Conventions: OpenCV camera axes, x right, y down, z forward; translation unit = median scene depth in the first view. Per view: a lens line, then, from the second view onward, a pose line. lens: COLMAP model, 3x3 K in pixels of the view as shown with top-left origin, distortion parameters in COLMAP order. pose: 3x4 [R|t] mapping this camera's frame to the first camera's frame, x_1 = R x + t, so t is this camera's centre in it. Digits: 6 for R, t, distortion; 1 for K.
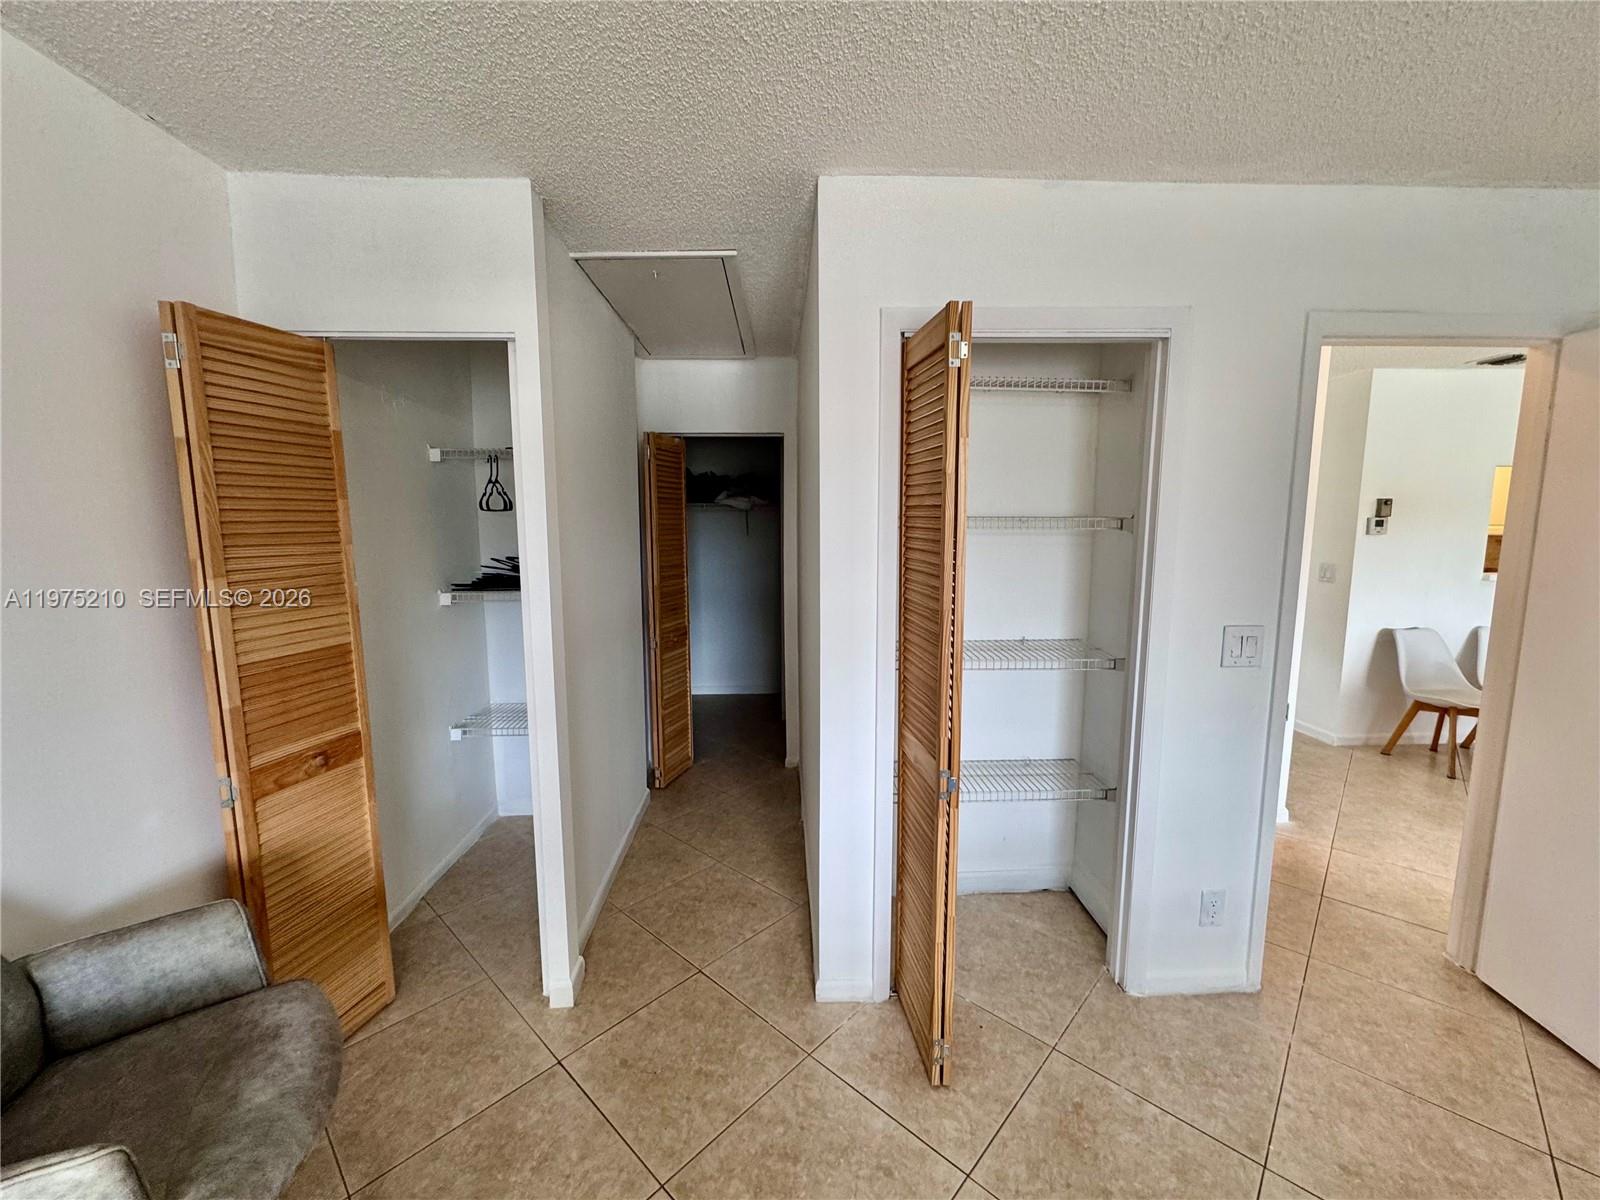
lens RADIAL K [[639.5, 0, 800.0], [0, 639.5, 600.0], [0, 0, 1]] dist [0.000011, 0.000139]
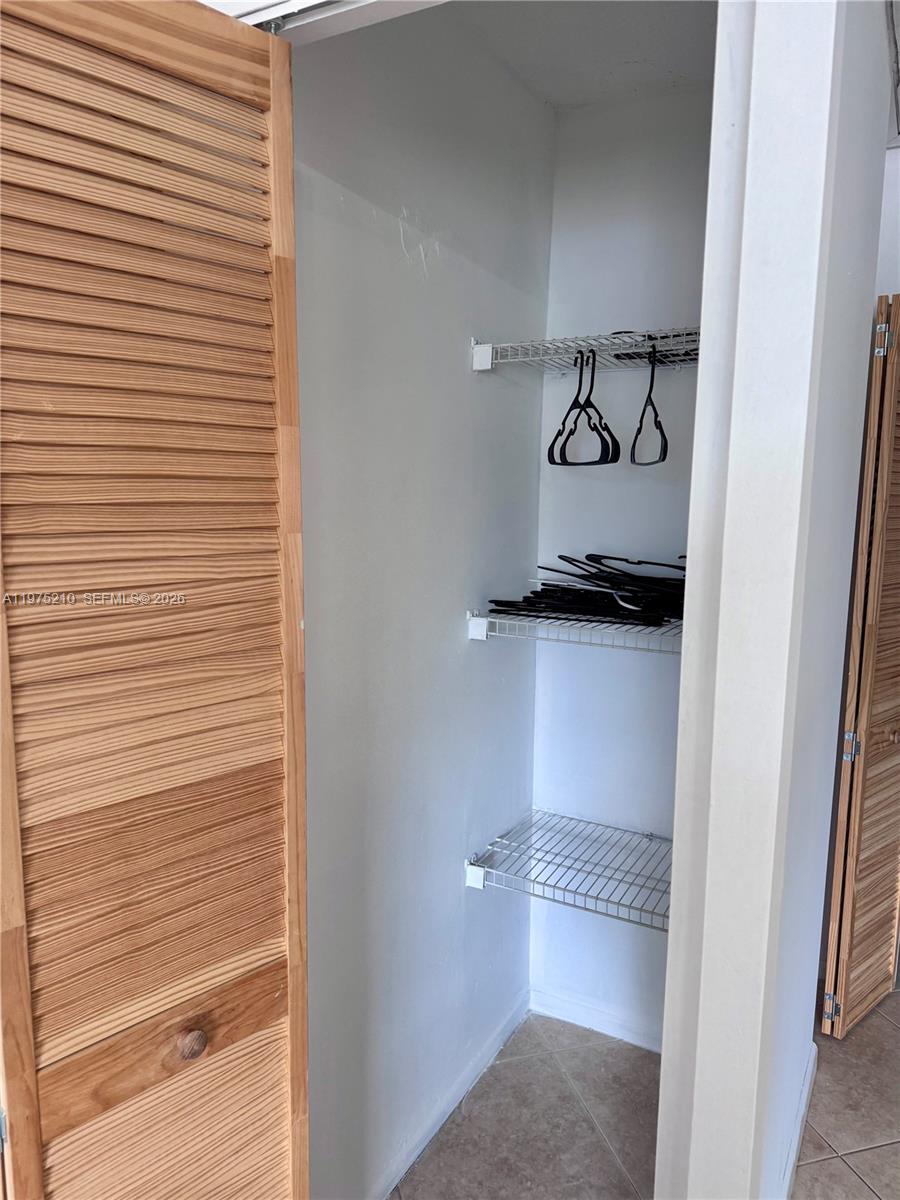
lens RADIAL K [[831.3, 0, 450.0], [0, 831.3, 600.0], [0, 0, 1]] dist [0.084664, -0.085329]
pose [[0.856741, 0.085287, -0.508646, -0.319899], [-0.079517, 0.996283, 0.033117, -0.067845], [0.509580, 0.012074, 0.860338, 0.559517]]
